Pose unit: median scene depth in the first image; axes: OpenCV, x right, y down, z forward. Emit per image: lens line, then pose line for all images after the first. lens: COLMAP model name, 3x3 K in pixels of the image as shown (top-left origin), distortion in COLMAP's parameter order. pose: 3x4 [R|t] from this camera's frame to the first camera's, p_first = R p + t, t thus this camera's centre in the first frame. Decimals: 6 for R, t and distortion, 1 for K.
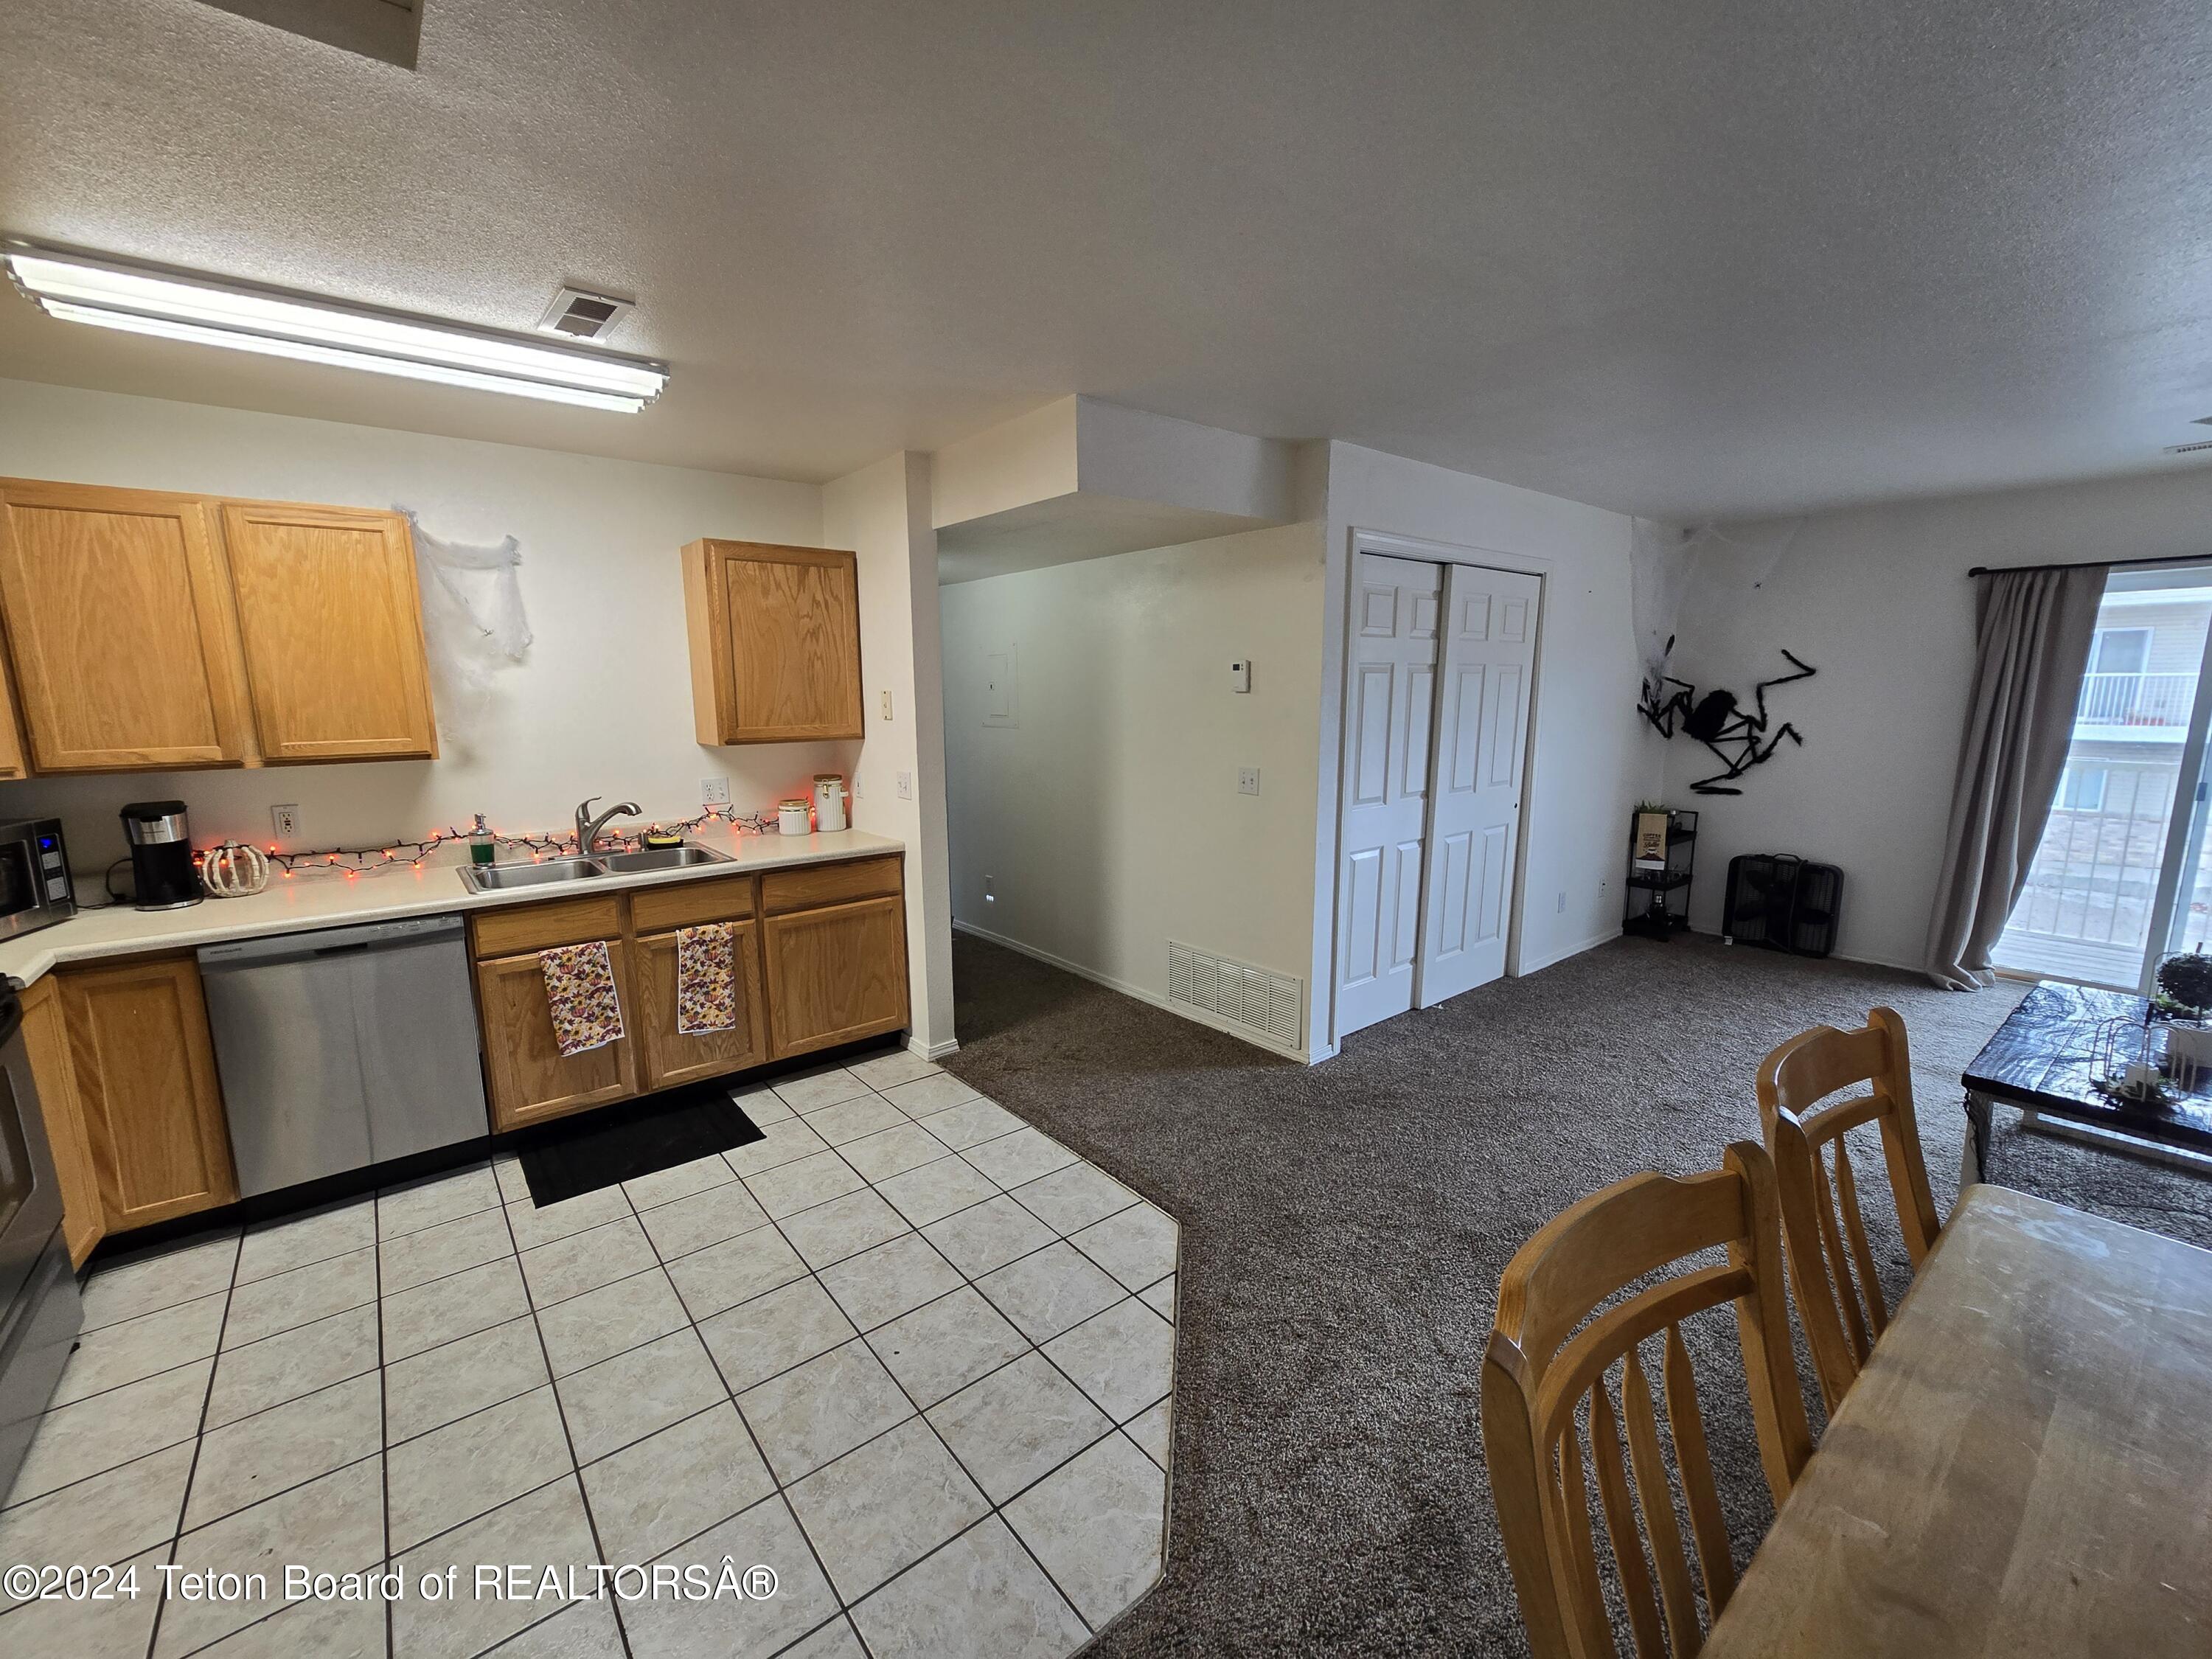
lens RADIAL K [[910.0, 0, 1102.2], [0, 910.0, 836.6], [0, 0, 1]] dist [-0.002678, -0.000129]
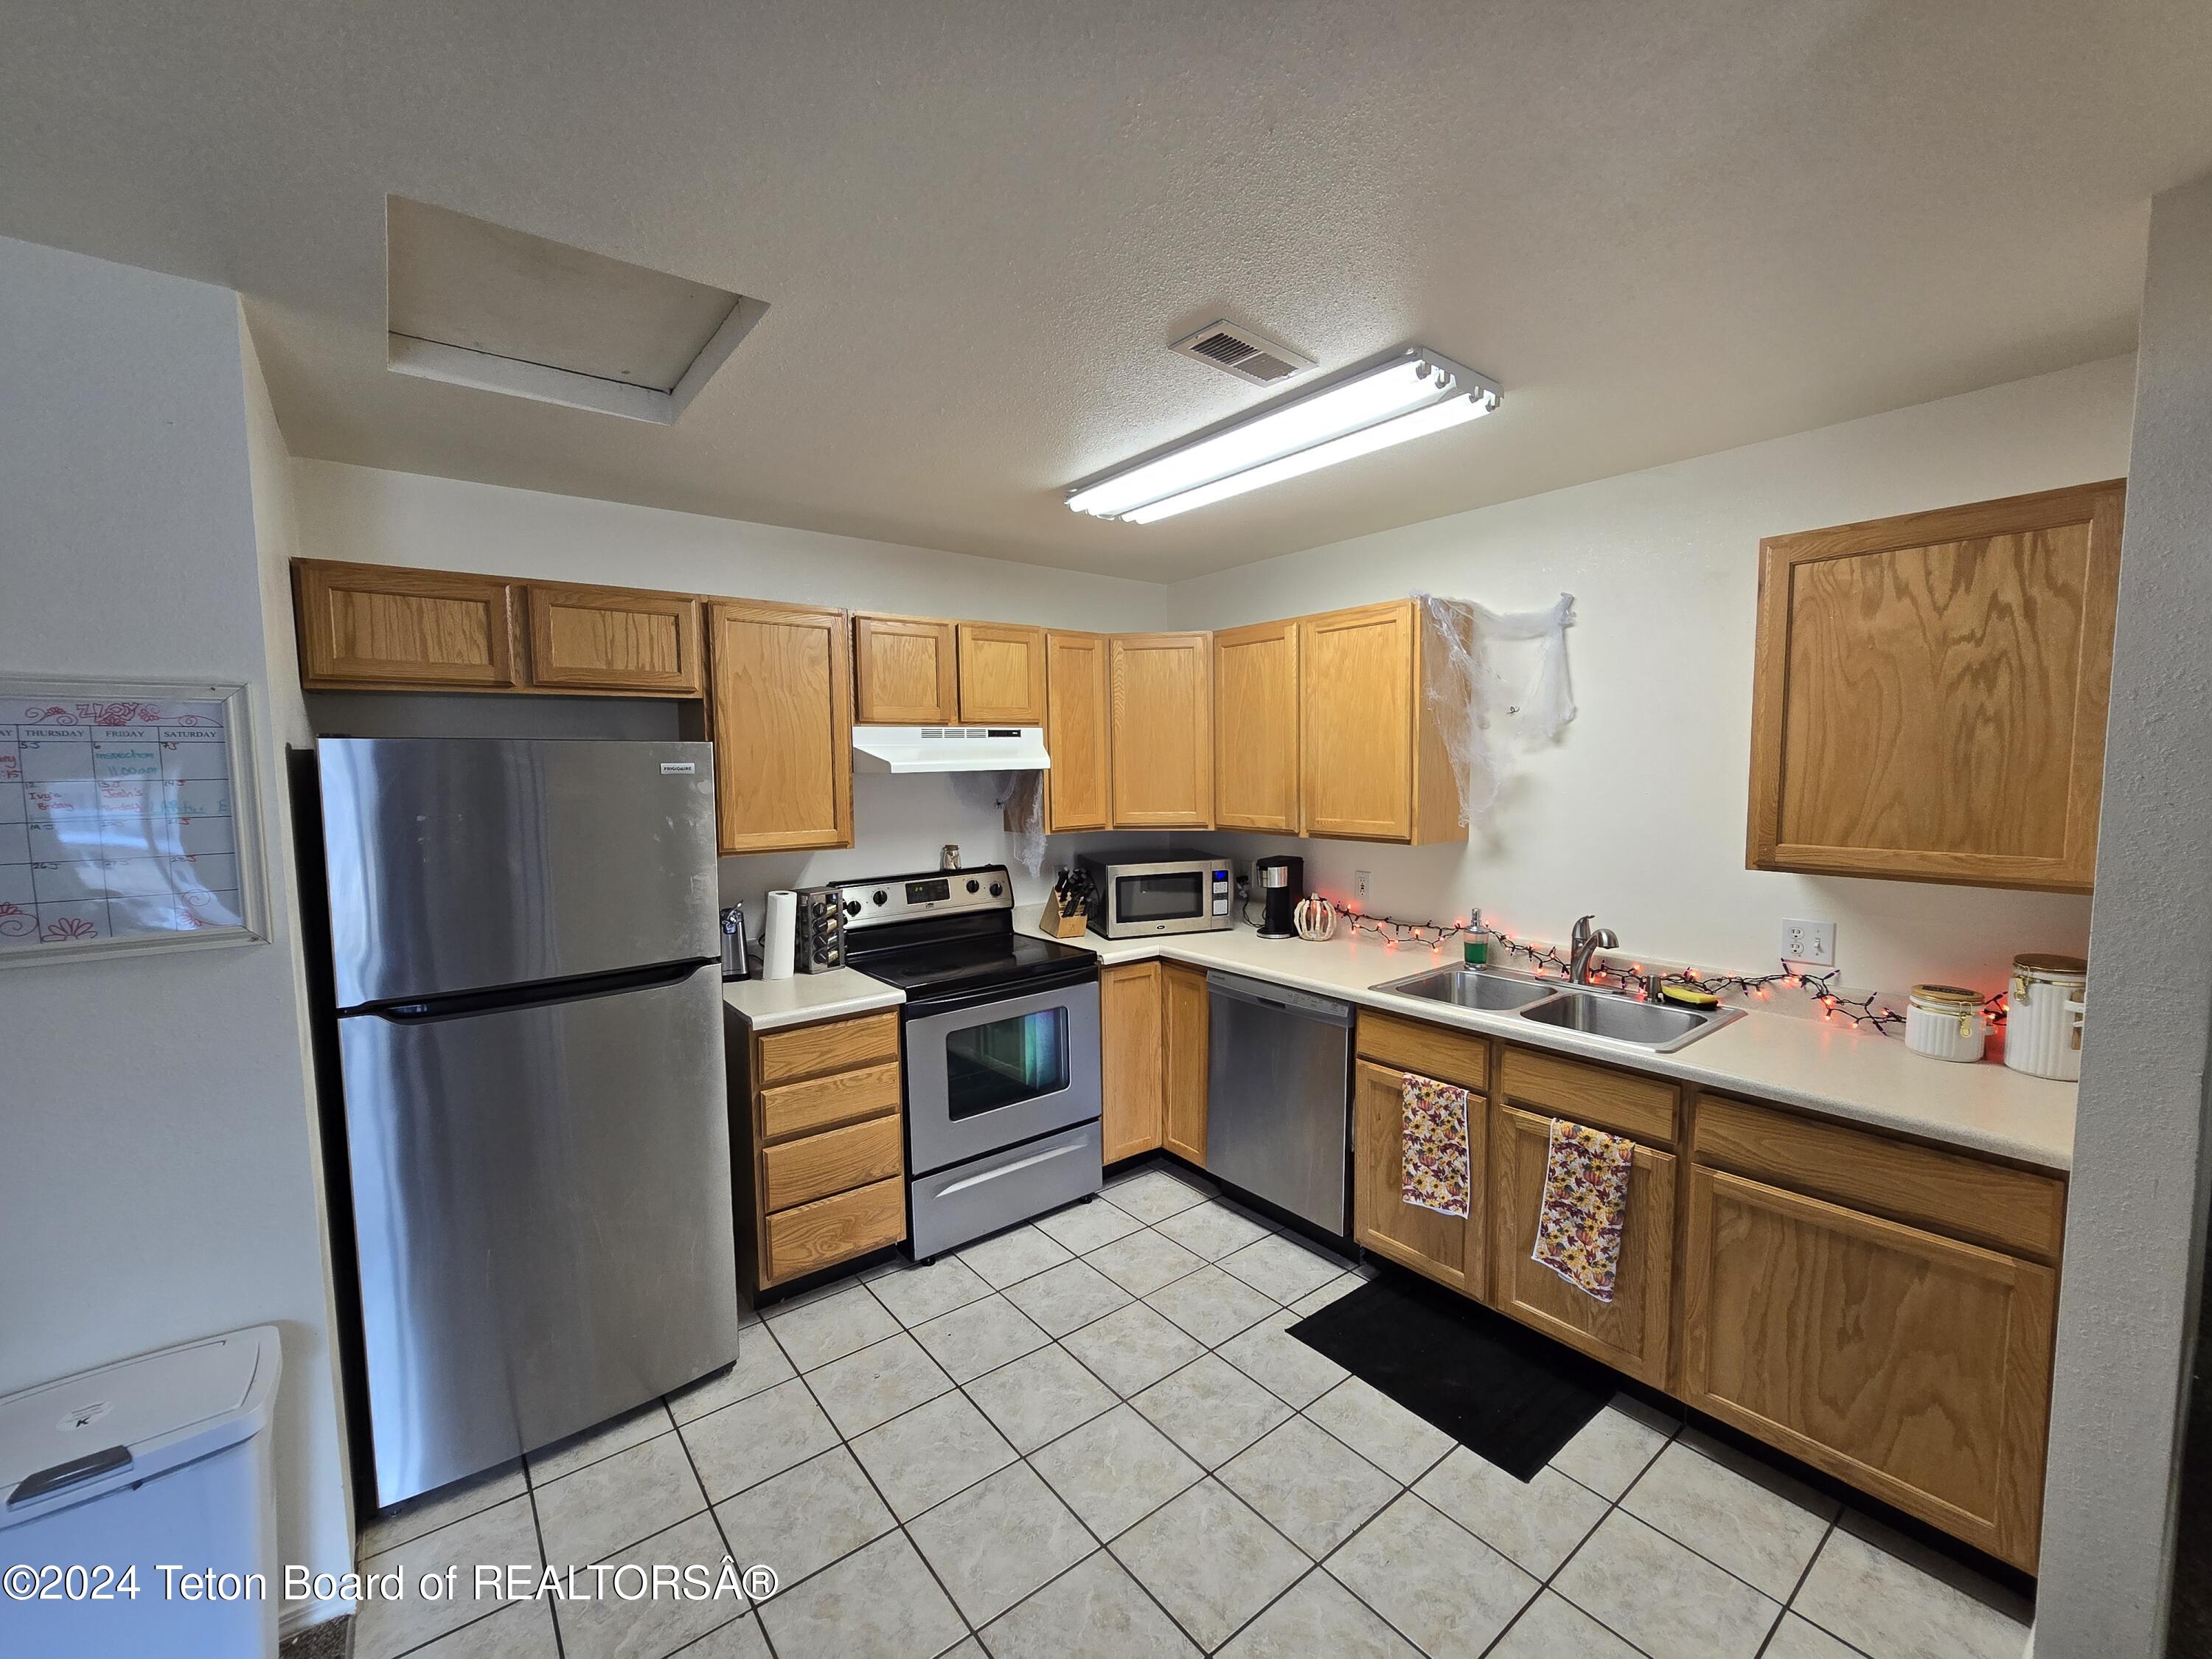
lens RADIAL K [[910.0, 0, 1102.2], [0, 910.0, 836.6], [0, 0, 1]] dist [-0.002678, -0.000129]
pose [[-0.016203, 0.089330, -0.995870, 0.218814], [-0.154944, 0.983745, 0.090763, -0.120497], [0.987790, 0.155774, -0.002099, 0.619186]]
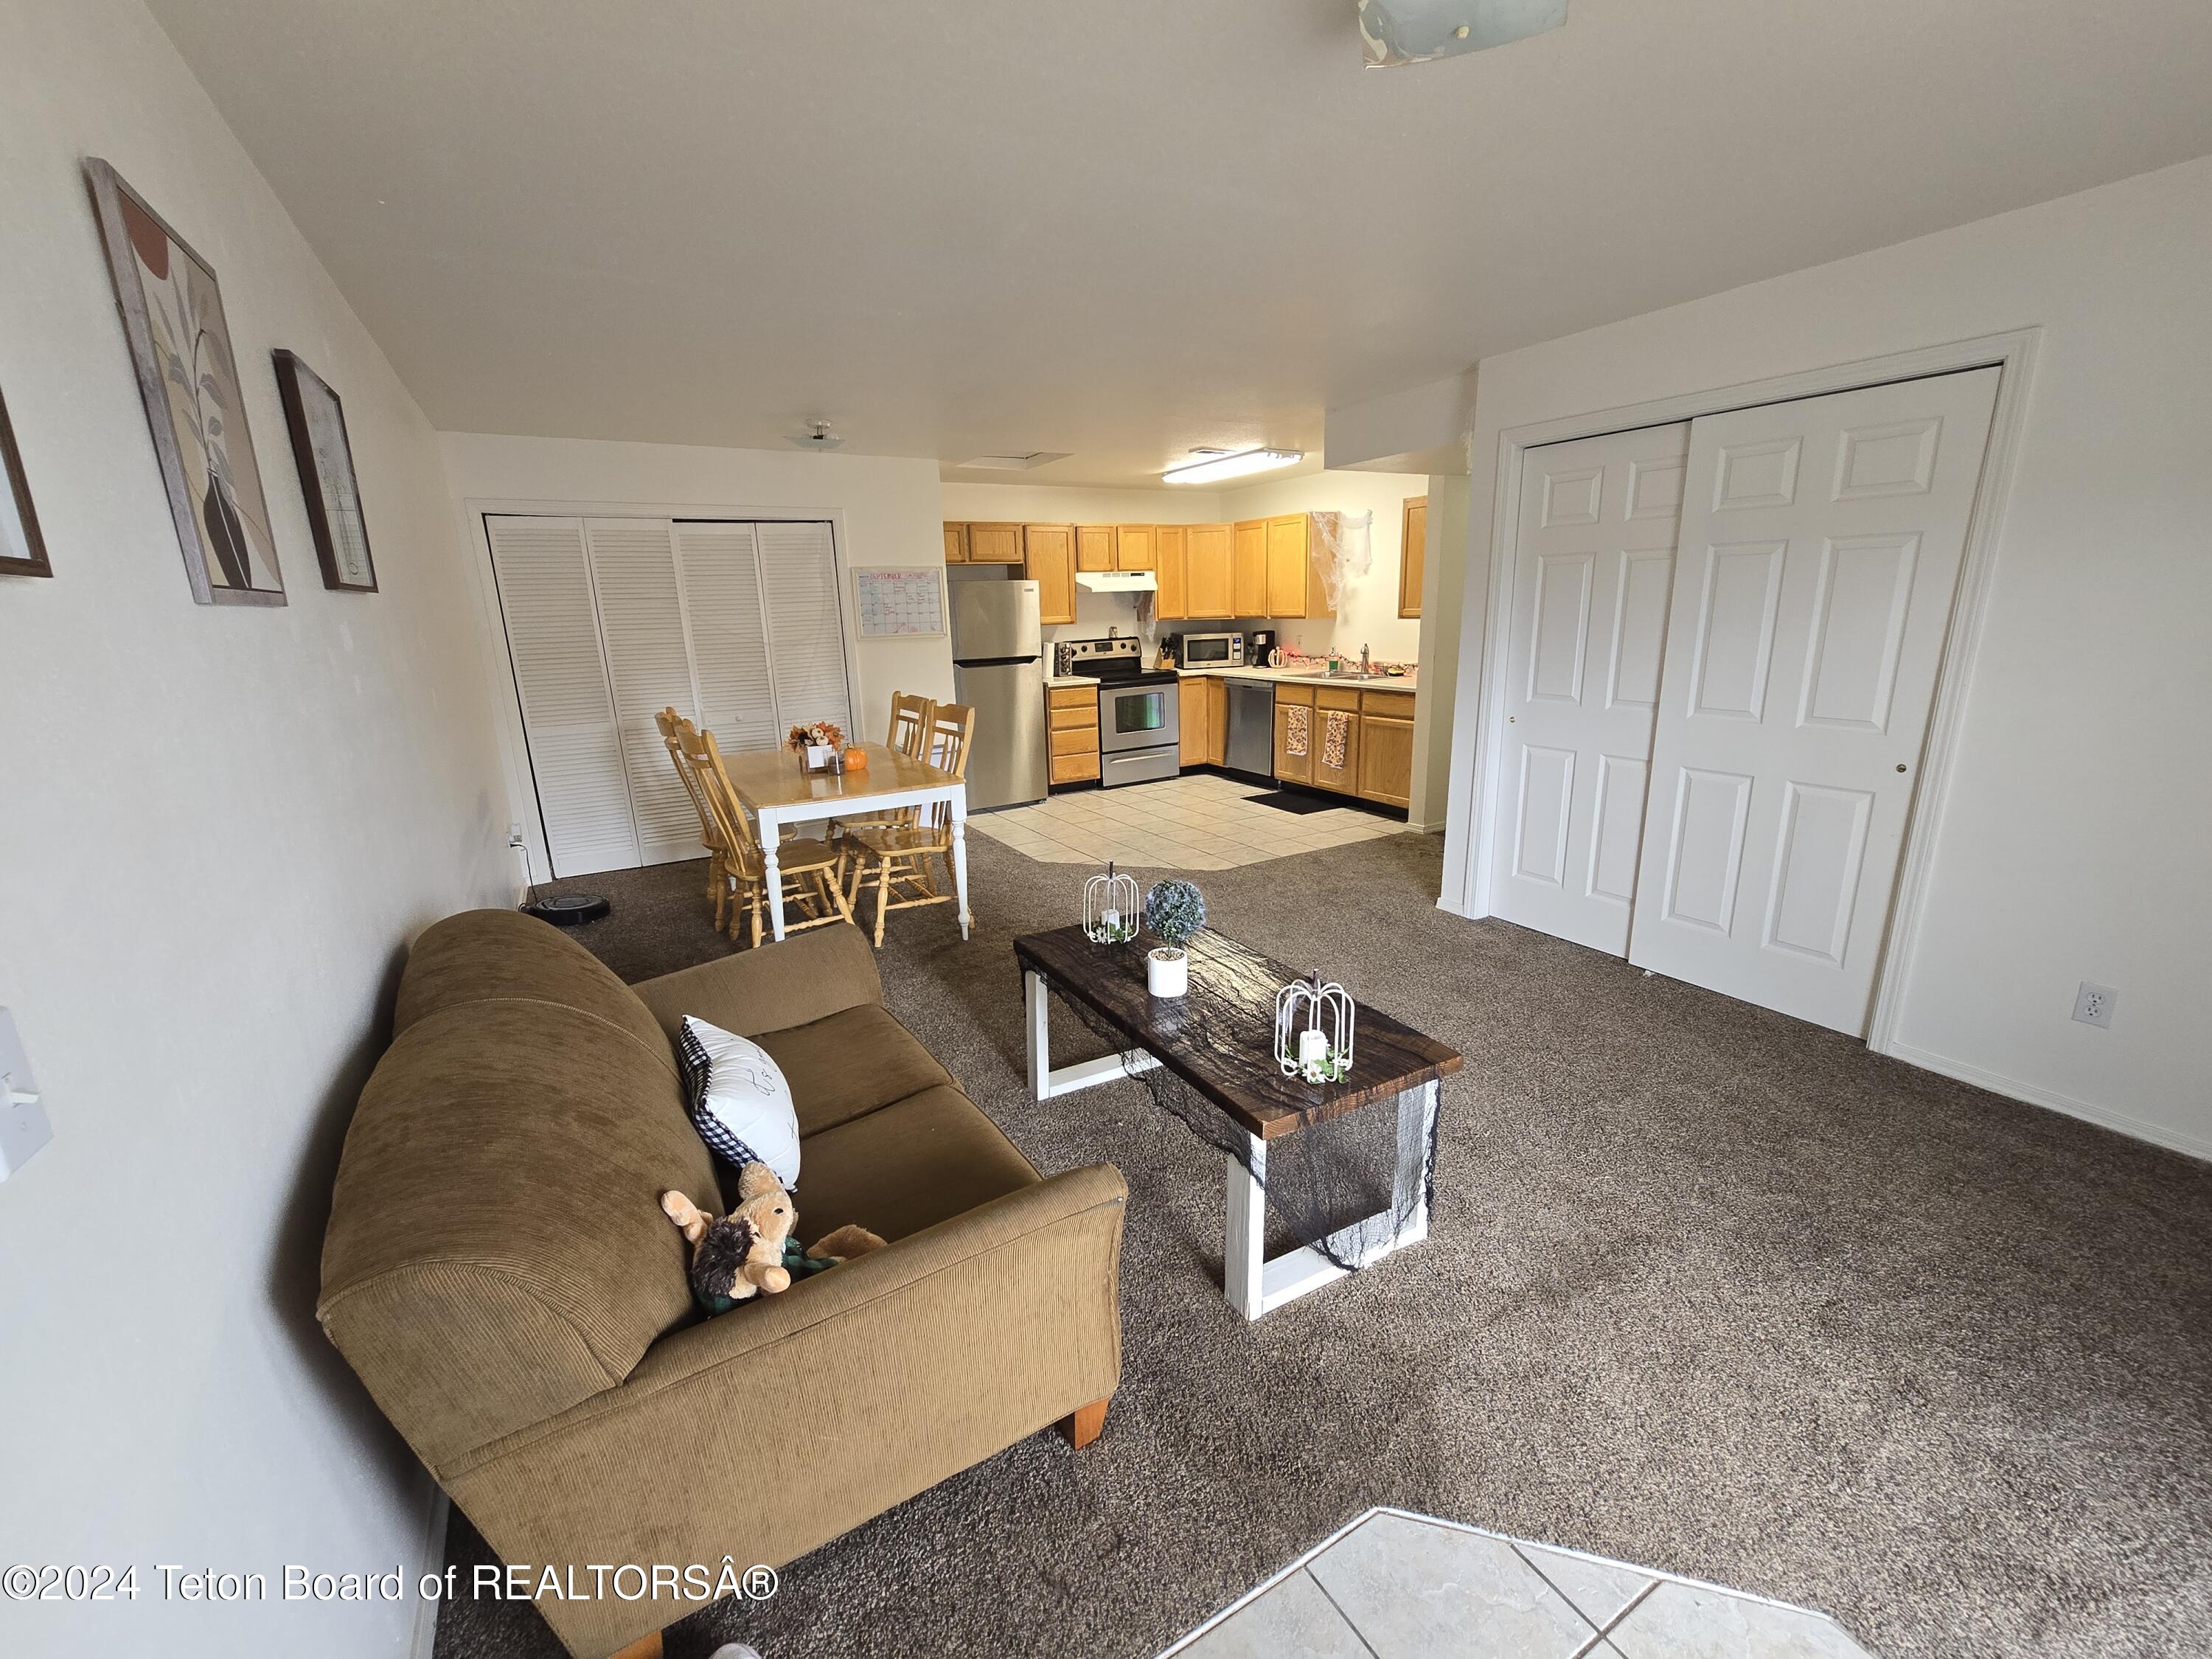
lens RADIAL K [[910.0, 0, 1102.2], [0, 910.0, 836.6], [0, 0, 1]] dist [-0.002678, -0.000129]
pose [[-0.154690, 0.257402, -0.953842, 1.588958], [-0.134251, 0.951032, 0.278416, -0.123001], [0.978799, 0.171122, -0.112559, 0.777586]]
